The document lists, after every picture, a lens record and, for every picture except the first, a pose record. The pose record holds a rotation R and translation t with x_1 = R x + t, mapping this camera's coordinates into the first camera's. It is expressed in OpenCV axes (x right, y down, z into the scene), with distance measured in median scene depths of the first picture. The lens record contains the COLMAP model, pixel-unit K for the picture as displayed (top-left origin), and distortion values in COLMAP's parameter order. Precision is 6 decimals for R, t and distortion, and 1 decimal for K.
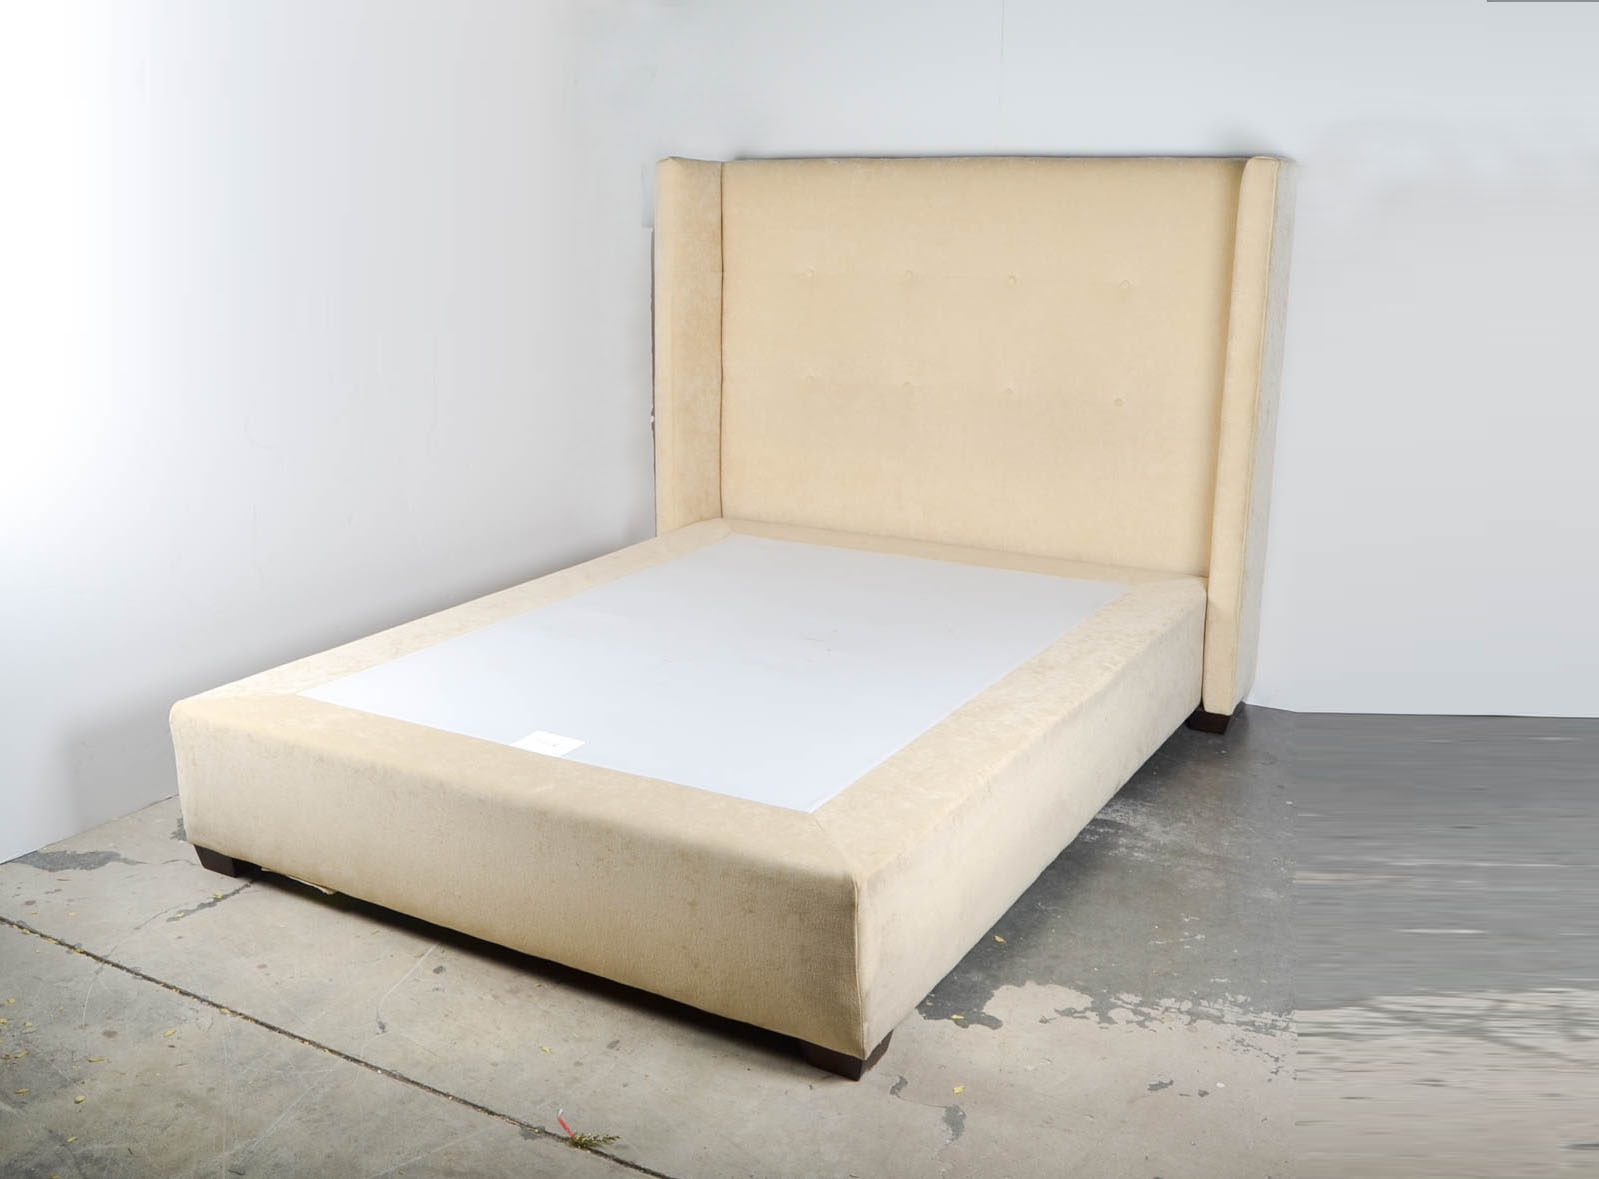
lens RADIAL K [[1521.5, 0, 743.8], [0, 1521.5, 586.8], [0, 0, 1]] dist [-0.079813, -0.000615]
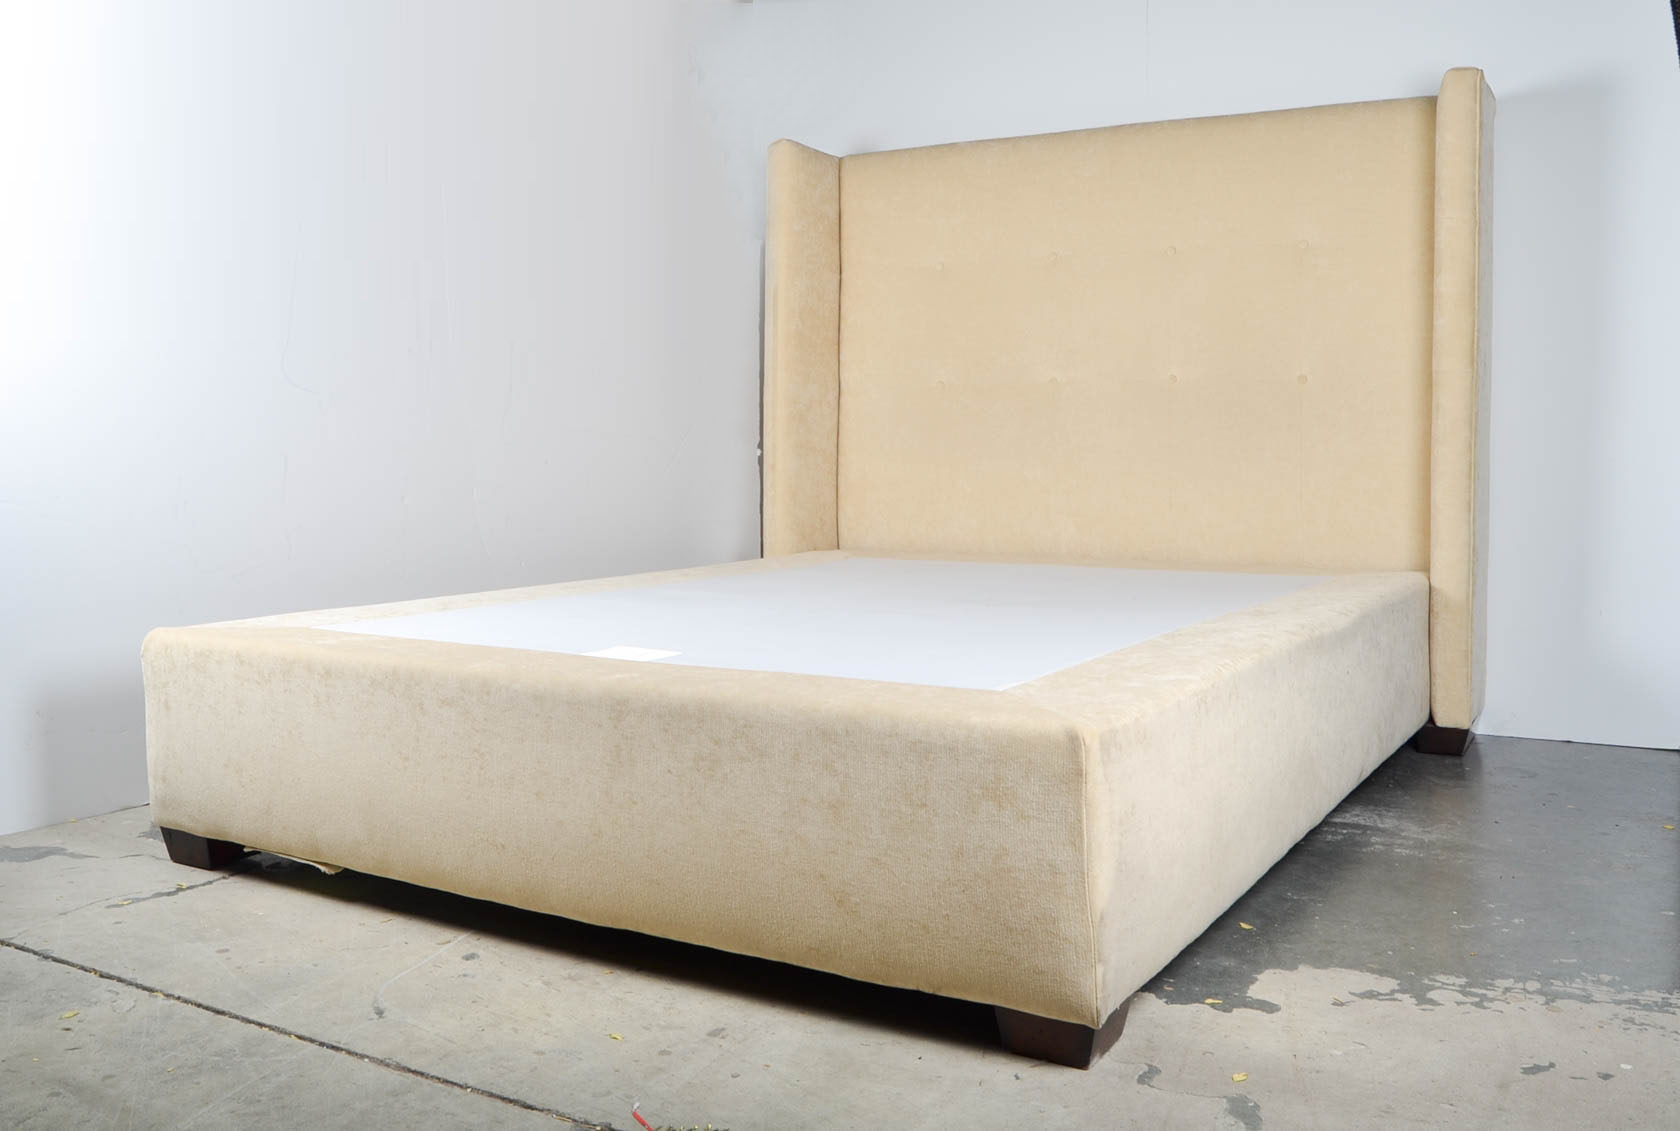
lens RADIAL K [[1510.9, 0, 840.0], [0, 1510.9, 502.5], [0, 0, 1]] dist [-0.086202, 0.023923]
pose [[0.999987, 0.000940, 0.005099, -0.031771], [0.000181, 0.976490, -0.215561, 0.197987], [-0.005182, 0.215559, 0.976477, 0.268932]]
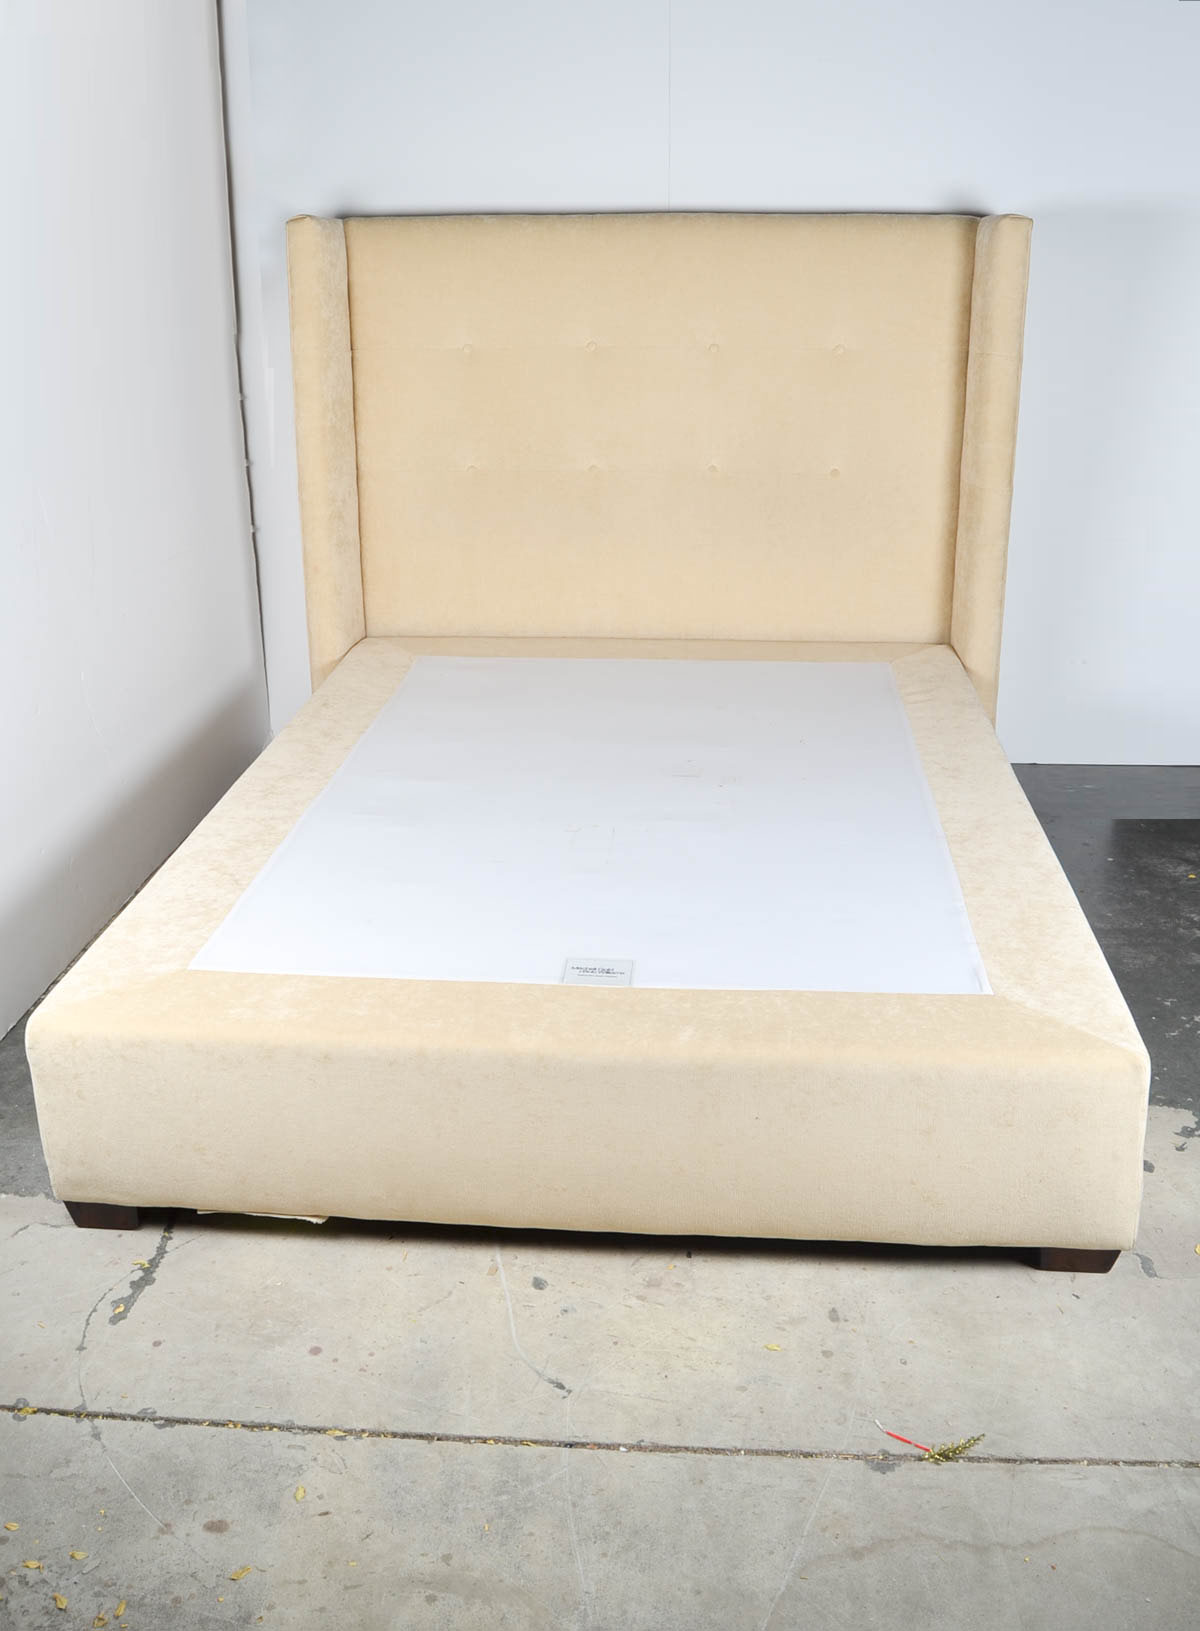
lens RADIAL K [[1513.5, 0, 603.7], [0, 1513.5, 727.2], [0, 0, 1]] dist [-0.082581, 0.013342]
pose [[0.896992, -0.144435, 0.417785, -0.458231], [0.117363, 0.989008, 0.089936, -0.099115], [-0.426183, -0.031639, 0.904083, 0.293022]]
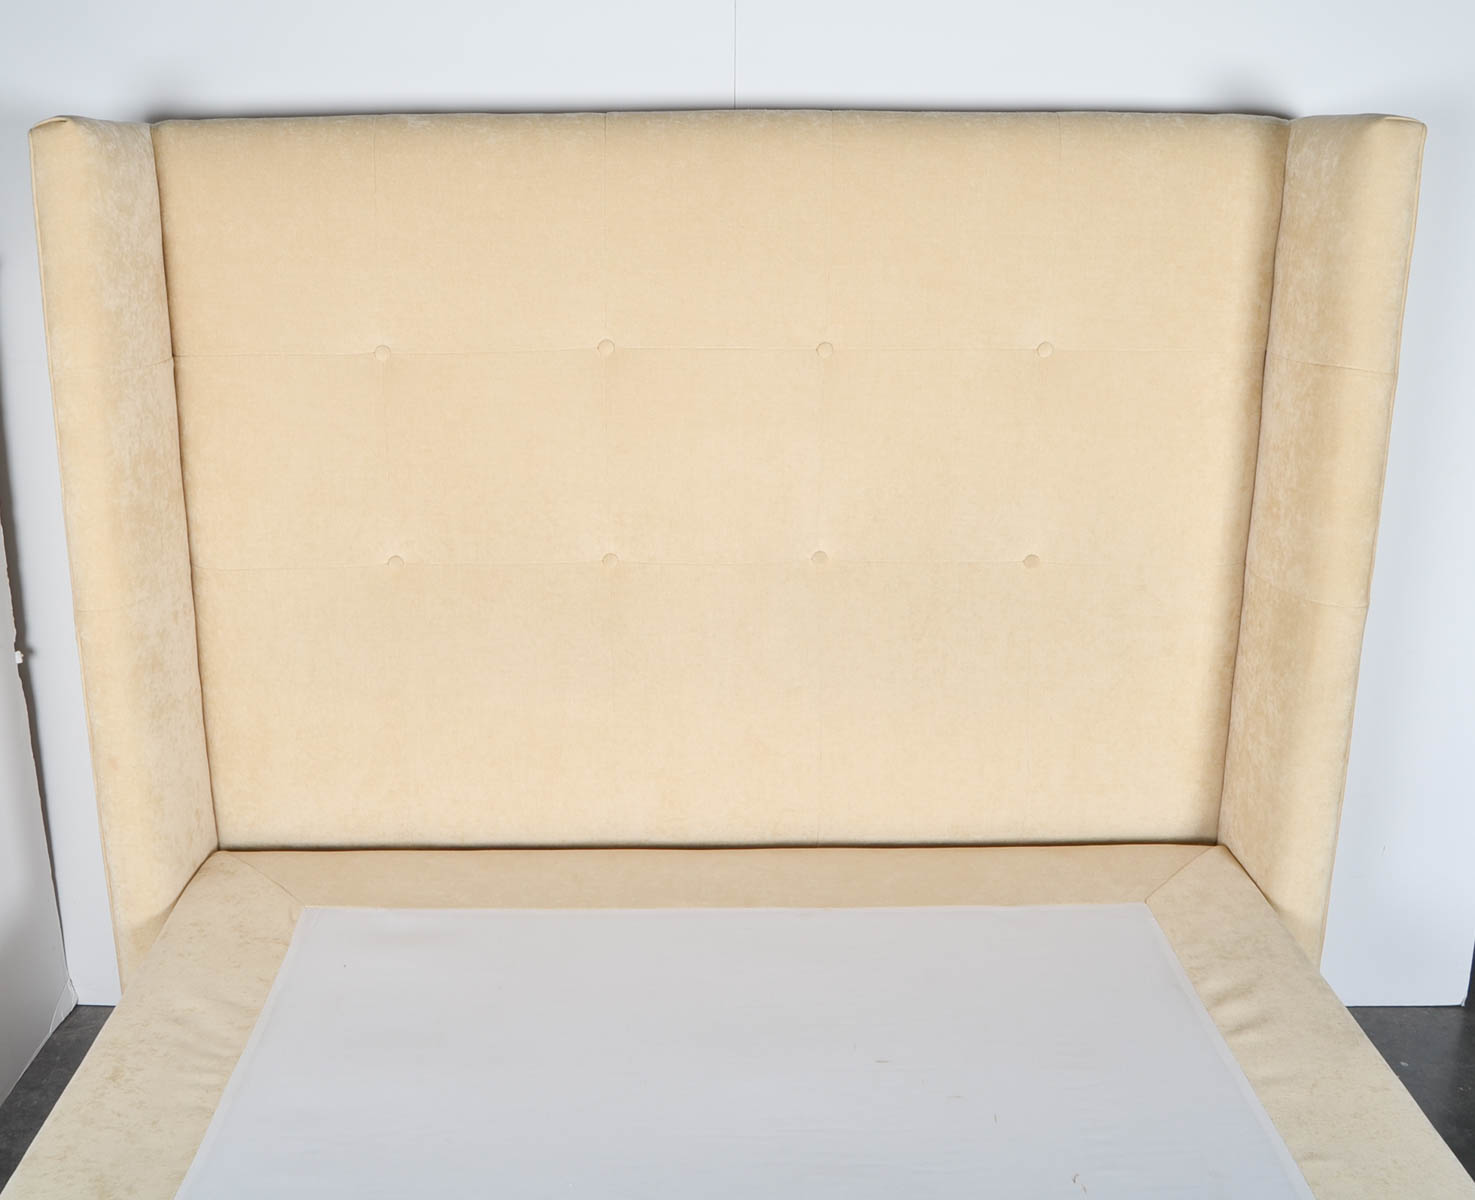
lens RADIAL K [[1561.3, 0, 653.7], [0, 1561.3, 601.0], [0, 0, 1]] dist [-0.071761, 0.007233]
pose [[0.864172, -0.152575, 0.479508, -0.217474], [0.134251, 0.988290, 0.072517, -0.251457], [-0.484957, 0.001707, 0.874536, 0.858807]]
